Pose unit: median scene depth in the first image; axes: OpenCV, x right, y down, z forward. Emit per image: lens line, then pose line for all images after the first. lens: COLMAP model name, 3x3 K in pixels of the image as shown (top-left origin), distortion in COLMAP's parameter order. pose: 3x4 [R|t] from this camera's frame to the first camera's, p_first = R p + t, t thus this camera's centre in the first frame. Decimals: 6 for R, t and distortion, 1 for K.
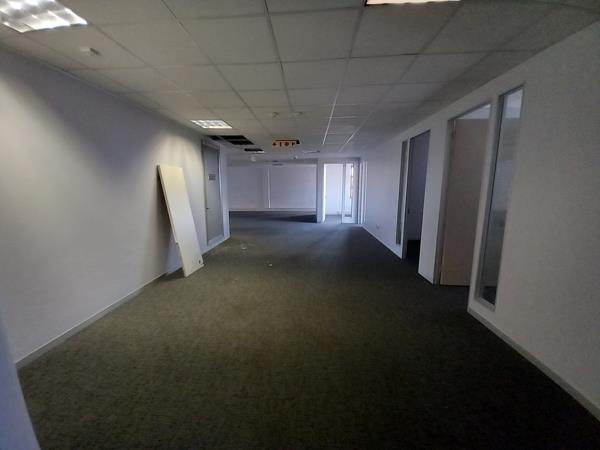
lens RADIAL K [[237.5, 0, 297.5], [0, 237.5, 222.7], [0, 0, 1]] dist [0.000209, -0.014971]
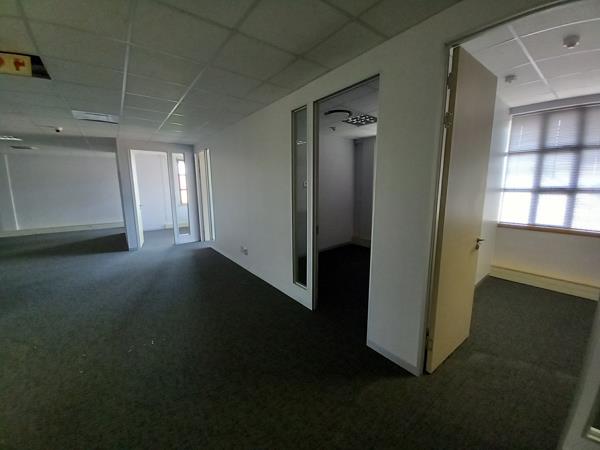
lens RADIAL K [[231.3, 0, 300.0], [0, 231.3, 225.0], [0, 0, 1]] dist [0.009519, -0.013340]
pose [[0.747629, -0.110172, 0.654915, 0.063296], [0.104286, 0.993385, 0.048062, -0.095404], [-0.655878, 0.032366, 0.754173, 0.612030]]
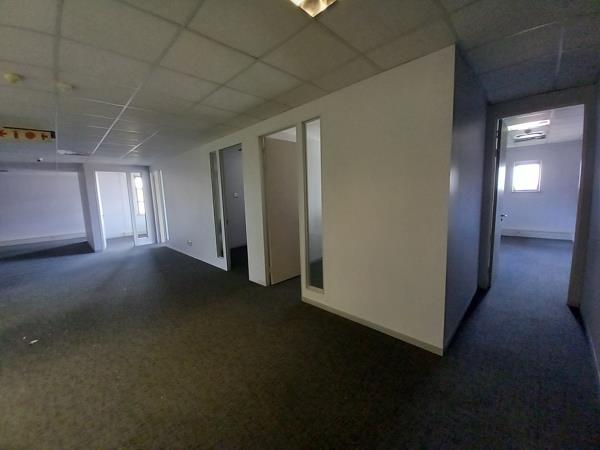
lens RADIAL K [[231.3, 0, 300.0], [0, 231.3, 225.0], [0, 0, 1]] dist [0.009519, -0.013340]
pose [[0.647907, -0.116425, 0.752770, -0.071628], [0.146102, 0.988896, 0.027194, -0.019588], [-0.747577, 0.092362, 0.657722, 0.132683]]
